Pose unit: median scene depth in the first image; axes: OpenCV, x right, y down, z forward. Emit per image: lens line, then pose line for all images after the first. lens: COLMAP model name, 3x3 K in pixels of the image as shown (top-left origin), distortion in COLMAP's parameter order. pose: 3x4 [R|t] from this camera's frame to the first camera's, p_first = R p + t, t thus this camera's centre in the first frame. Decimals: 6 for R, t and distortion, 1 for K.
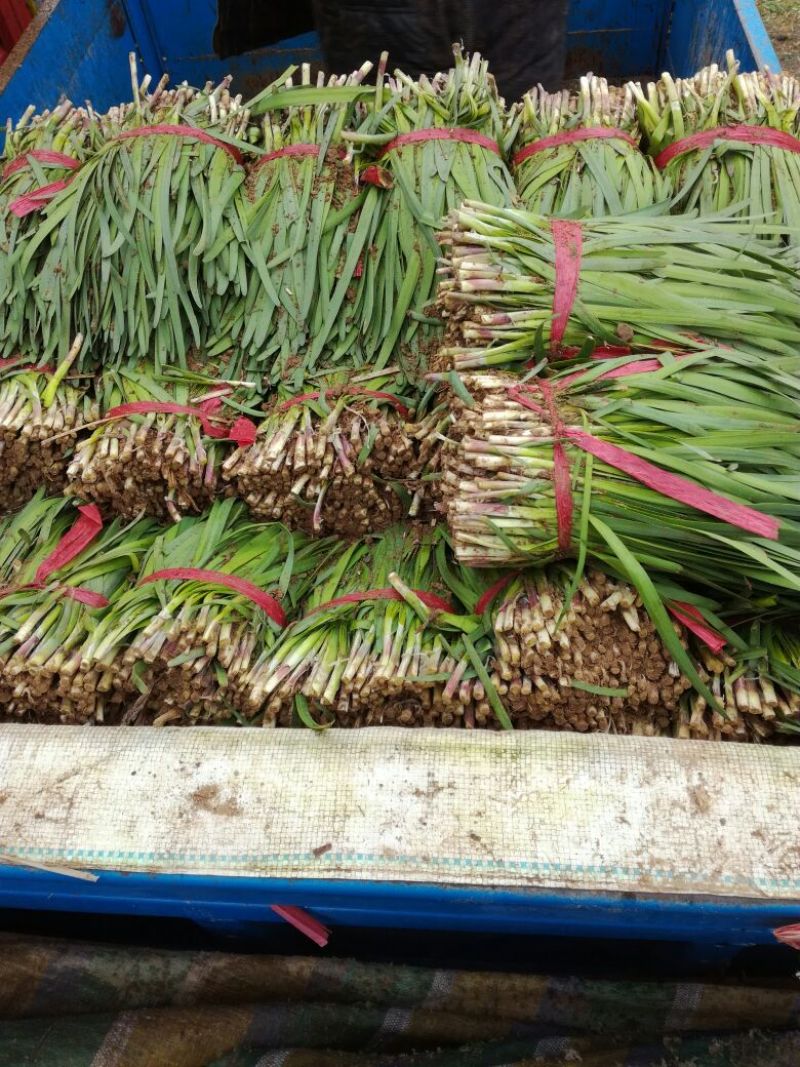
lens RADIAL K [[872.3, 0, 401.8], [0, 872.3, 523.9], [0, 0, 1]] dist [0.095900, -0.200513]
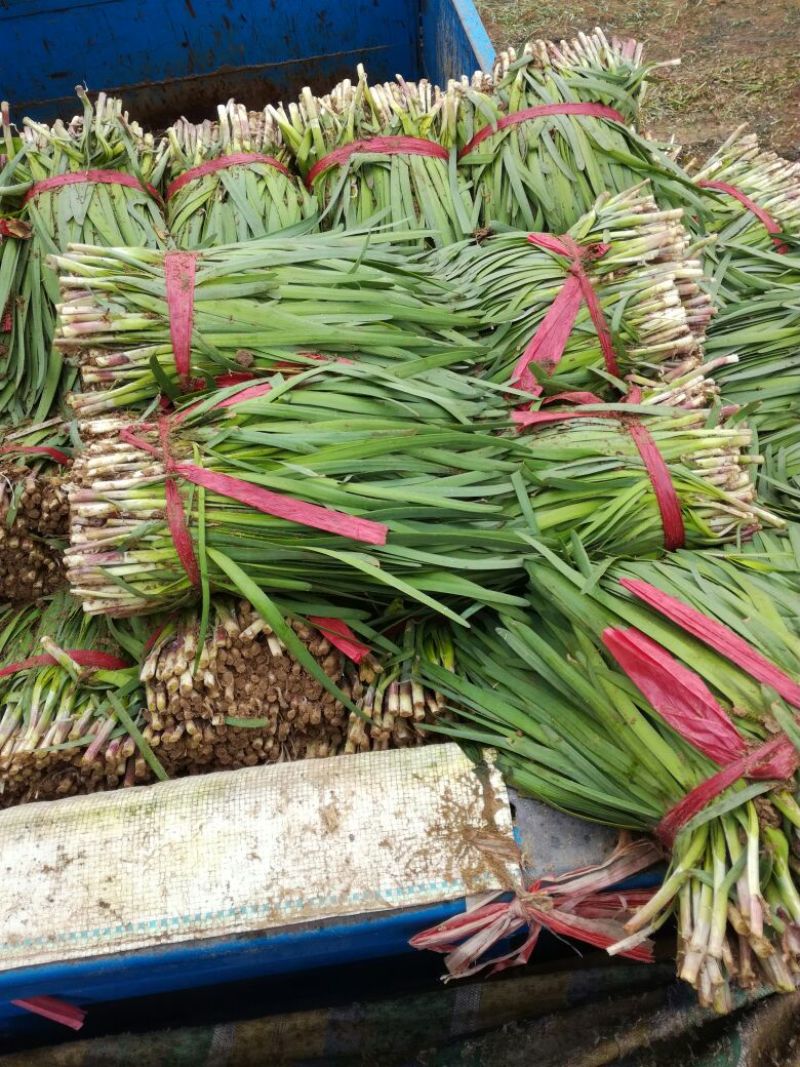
lens RADIAL K [[872.3, 0, 401.8], [0, 872.3, 523.9], [0, 0, 1]] dist [0.095900, -0.200513]
pose [[0.980358, -0.153614, 0.123698, 0.285085], [0.156451, 0.987593, -0.013503, 0.009163], [-0.120089, 0.032590, 0.992228, -0.000815]]
